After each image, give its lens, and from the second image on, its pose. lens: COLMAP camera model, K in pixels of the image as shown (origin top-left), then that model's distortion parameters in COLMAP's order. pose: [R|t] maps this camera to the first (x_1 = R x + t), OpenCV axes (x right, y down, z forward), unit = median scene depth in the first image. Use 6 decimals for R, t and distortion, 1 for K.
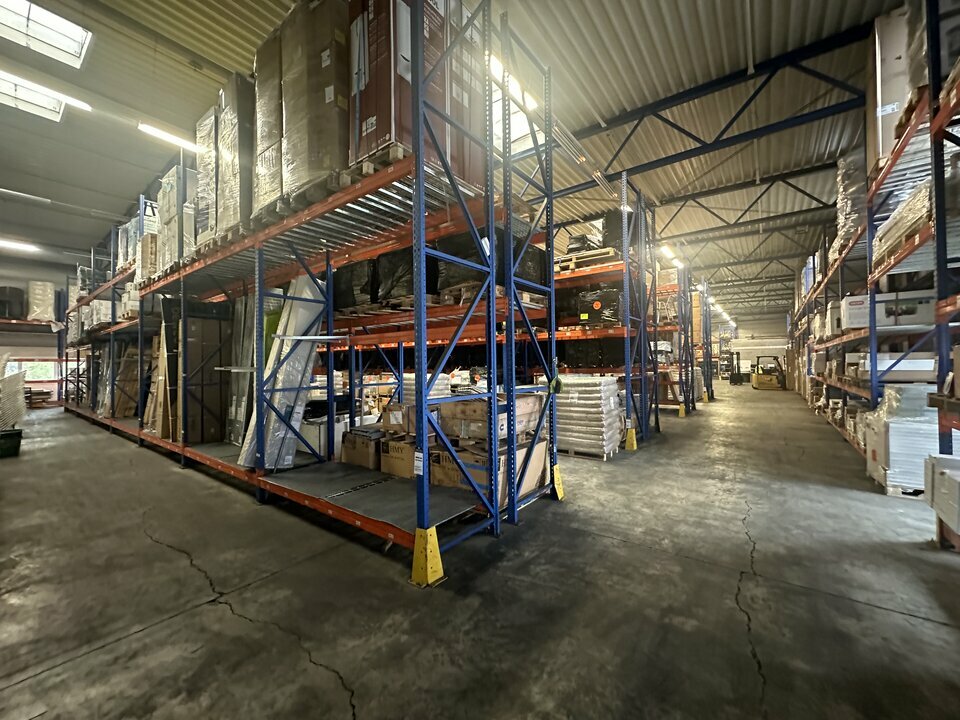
lens RADIAL K [[379.9, 0, 478.5], [0, 379.9, 358.7], [0, 0, 1]] dist [-0.001273, -0.000315]
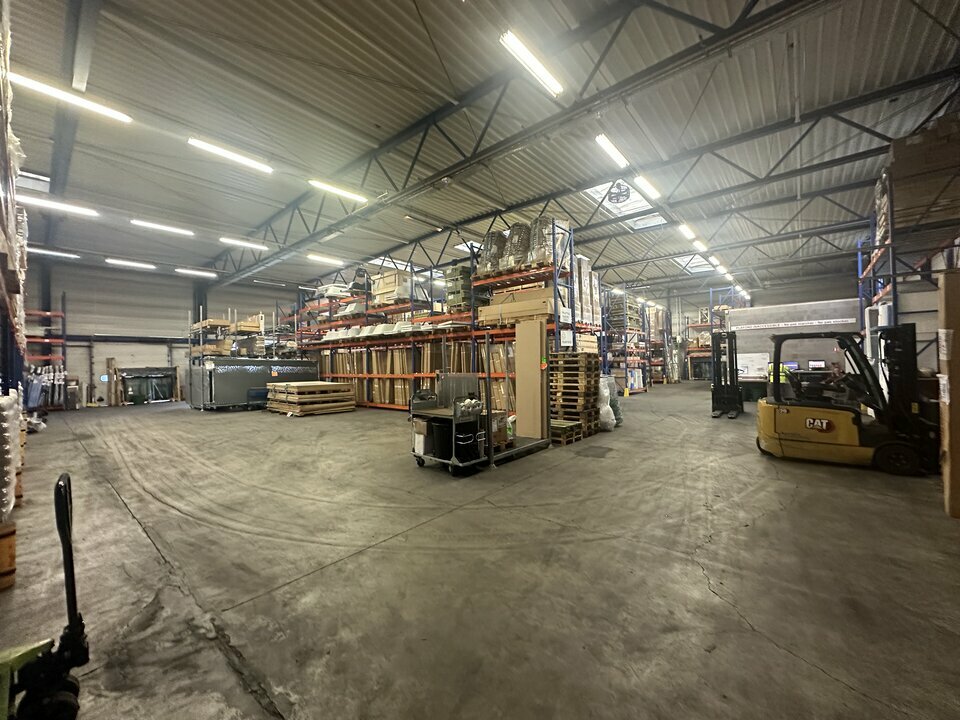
lens RADIAL K [[376.5, 0, 478.4], [0, 376.5, 371.3], [0, 0, 1]] dist [0.000128, 0.000085]
pose [[0.998147, -0.005754, -0.060580, 2.040916], [0.008140, 0.999198, 0.039206, 0.021374], [0.060306, -0.039626, 0.997393, 2.716854]]
